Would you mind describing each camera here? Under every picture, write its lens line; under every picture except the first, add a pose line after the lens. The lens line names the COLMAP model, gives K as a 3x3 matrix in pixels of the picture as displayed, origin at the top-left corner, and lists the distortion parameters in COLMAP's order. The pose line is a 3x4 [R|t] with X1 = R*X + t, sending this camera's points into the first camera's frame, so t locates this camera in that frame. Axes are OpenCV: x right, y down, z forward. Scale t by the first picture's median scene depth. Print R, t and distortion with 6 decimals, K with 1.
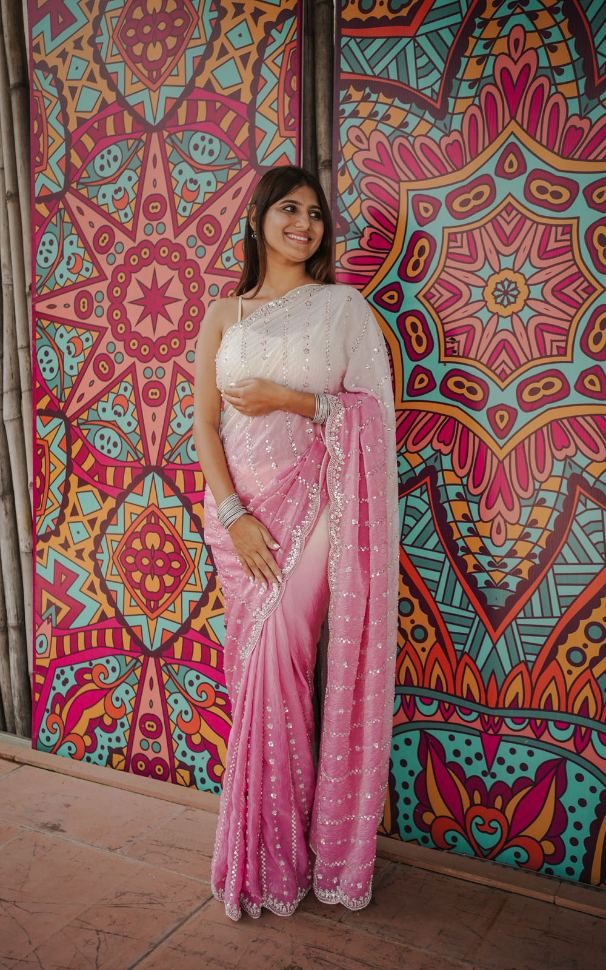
lens RADIAL K [[980.6, 0, 303.3], [0, 980.6, 483.7], [0, 0, 1]] dist [0.059826, 0.000000]
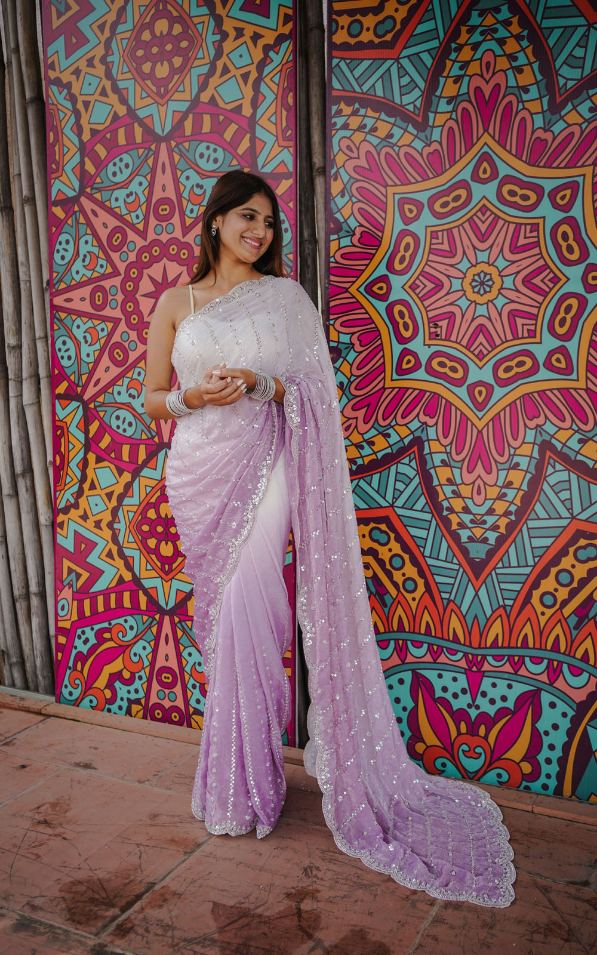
lens RADIAL K [[965.4, 0, 298.8], [0, 965.4, 474.1], [0, 0, 1]] dist [0.059826, 0.000000]
pose [[0.999379, -0.016921, 0.030904, -0.040531], [0.016876, 0.999856, 0.001728, 0.019709], [-0.030929, -0.001205, 0.999521, -0.104953]]
